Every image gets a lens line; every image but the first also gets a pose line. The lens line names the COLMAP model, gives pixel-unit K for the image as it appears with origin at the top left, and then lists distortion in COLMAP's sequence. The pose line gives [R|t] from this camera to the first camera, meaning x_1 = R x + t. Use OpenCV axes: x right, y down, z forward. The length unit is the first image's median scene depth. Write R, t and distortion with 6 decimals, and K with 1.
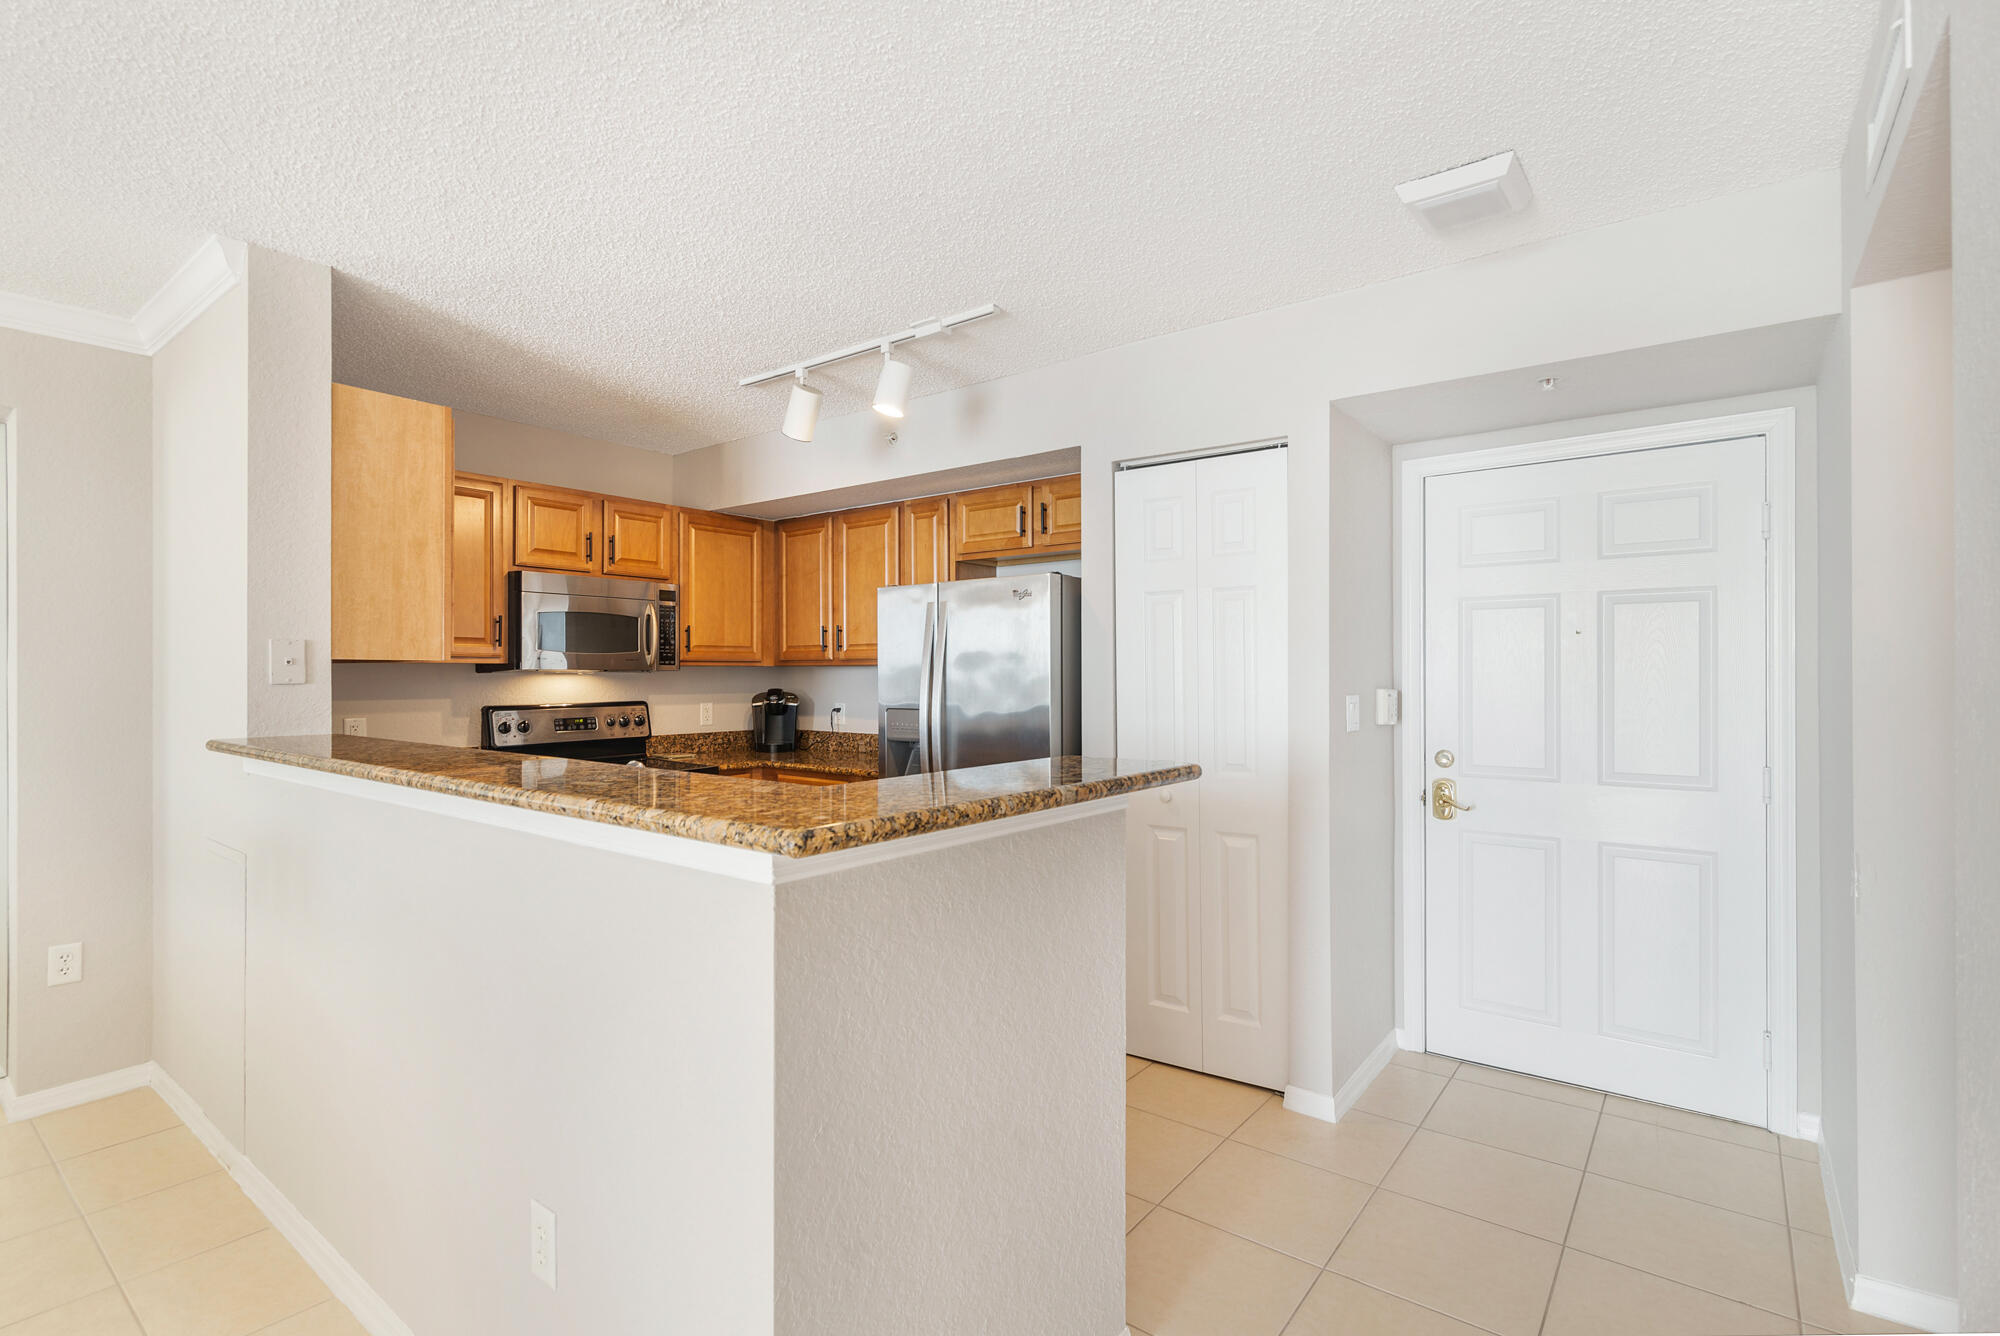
lens RADIAL K [[939.8, 0, 1000.7], [0, 939.8, 673.9], [0, 0, 1]] dist [0.000174, -0.035484]
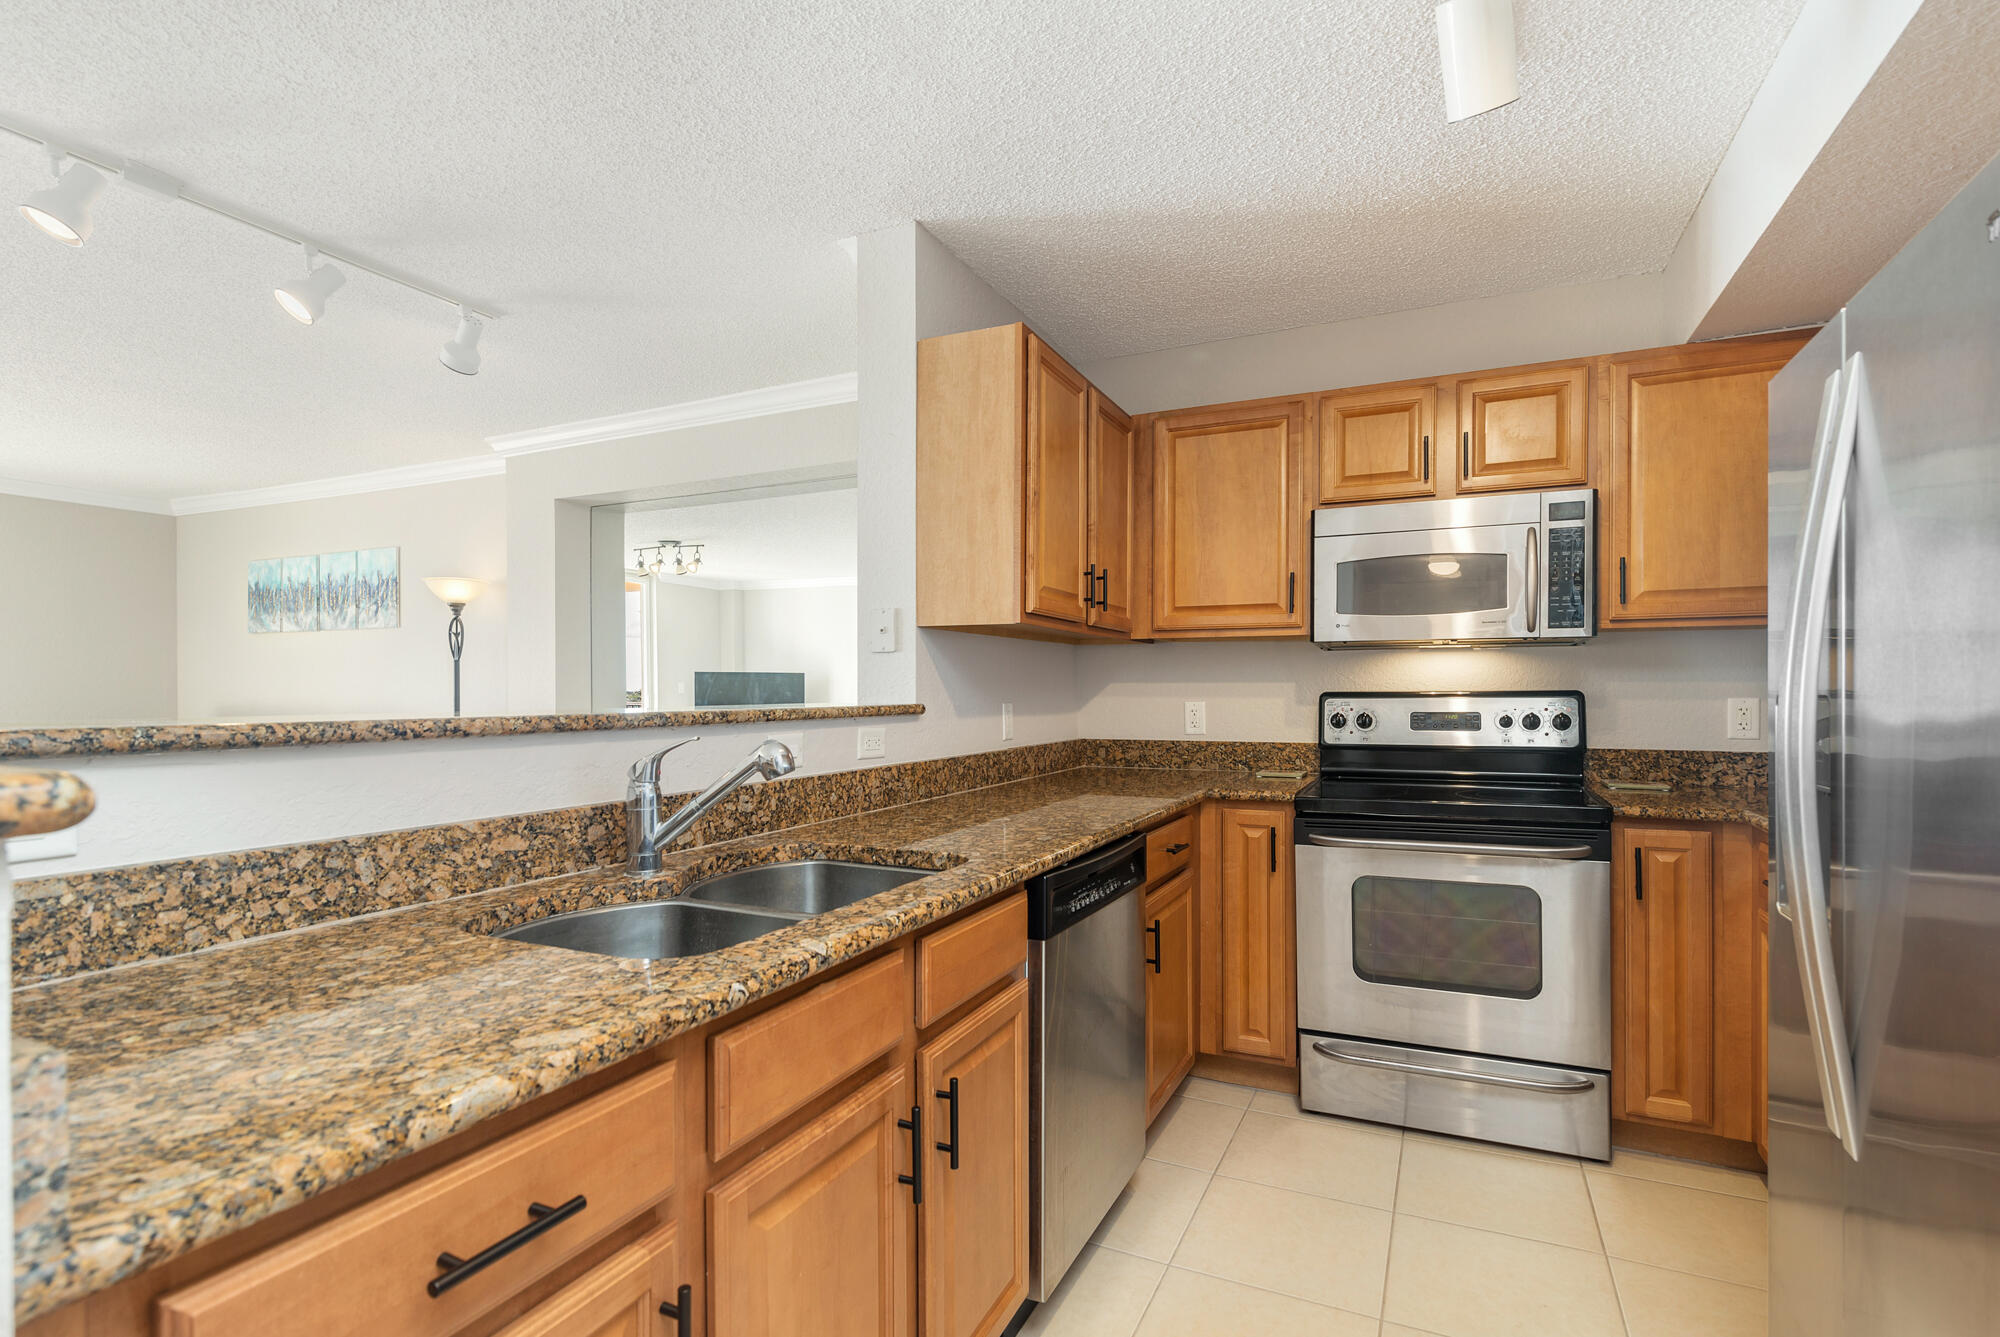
lens RADIAL K [[939.8, 0, 1000.7], [0, 939.8, 674.4], [0, 0, 1]] dist [0.000174, -0.035484]
pose [[0.203297, -0.012767, -0.979034, 0.165091], [-0.000699, 0.999913, -0.013185, 0.030609], [0.979117, 0.003365, 0.203270, 0.584216]]
